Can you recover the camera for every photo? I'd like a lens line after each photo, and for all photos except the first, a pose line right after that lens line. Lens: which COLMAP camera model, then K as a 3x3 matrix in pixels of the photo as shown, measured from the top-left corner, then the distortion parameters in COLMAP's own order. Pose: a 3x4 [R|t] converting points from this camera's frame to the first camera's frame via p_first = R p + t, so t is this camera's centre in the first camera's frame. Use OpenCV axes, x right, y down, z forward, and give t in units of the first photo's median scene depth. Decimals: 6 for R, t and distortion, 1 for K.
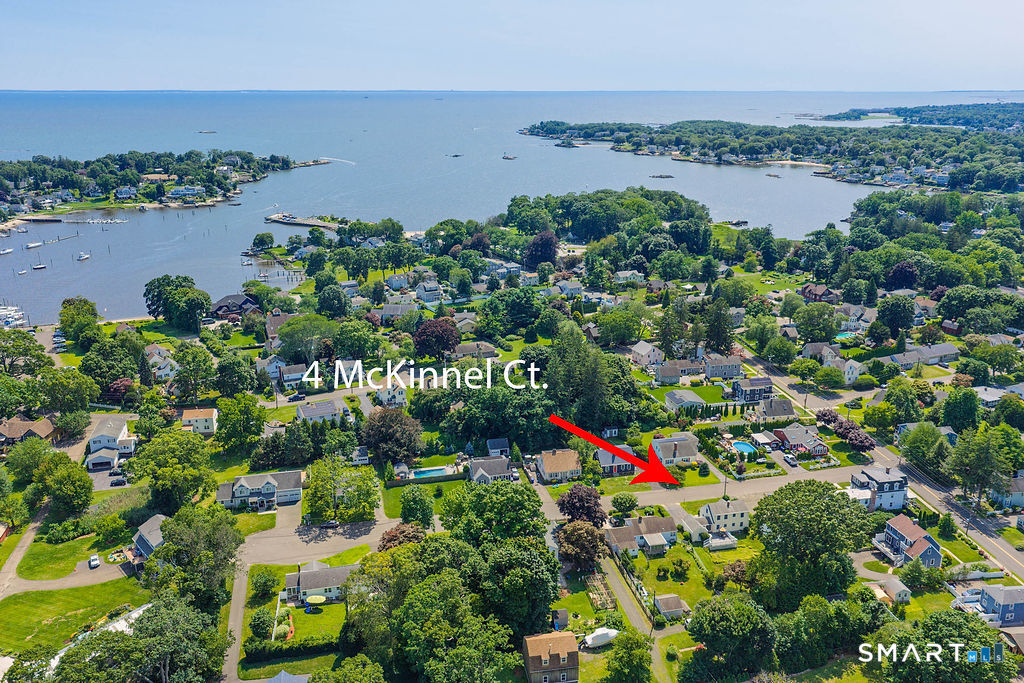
lens RADIAL K [[806.3, 0, 512.0], [0, 806.3, 341.5], [0, 0, 1]] dist [0.006763, 0.000308]
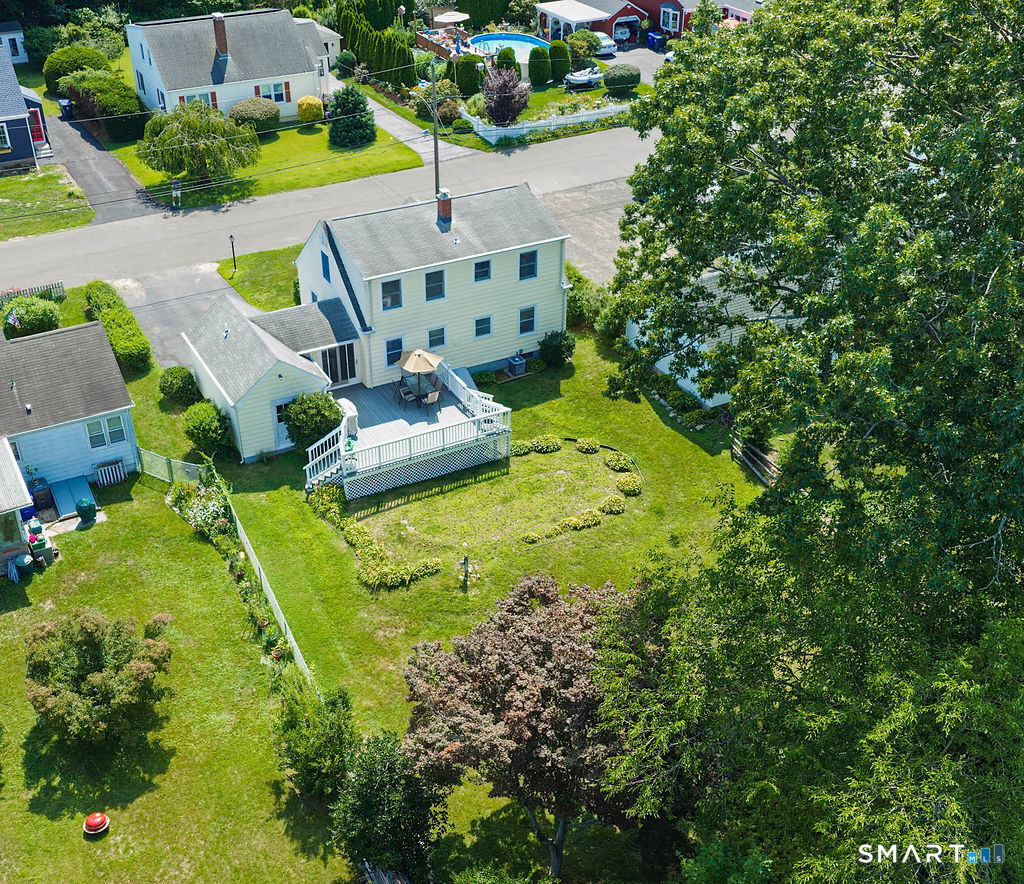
lens RADIAL K [[1075.2, 0, 512.0], [0, 1075.2, 442.0], [0, 0, 1]] dist [0.004526, 0.003050]
pose [[0.957215, -0.141849, 0.252228, 0.219447], [0.069547, 0.958839, 0.275302, 0.188033], [-0.280898, -0.245982, 0.927680, 0.781223]]
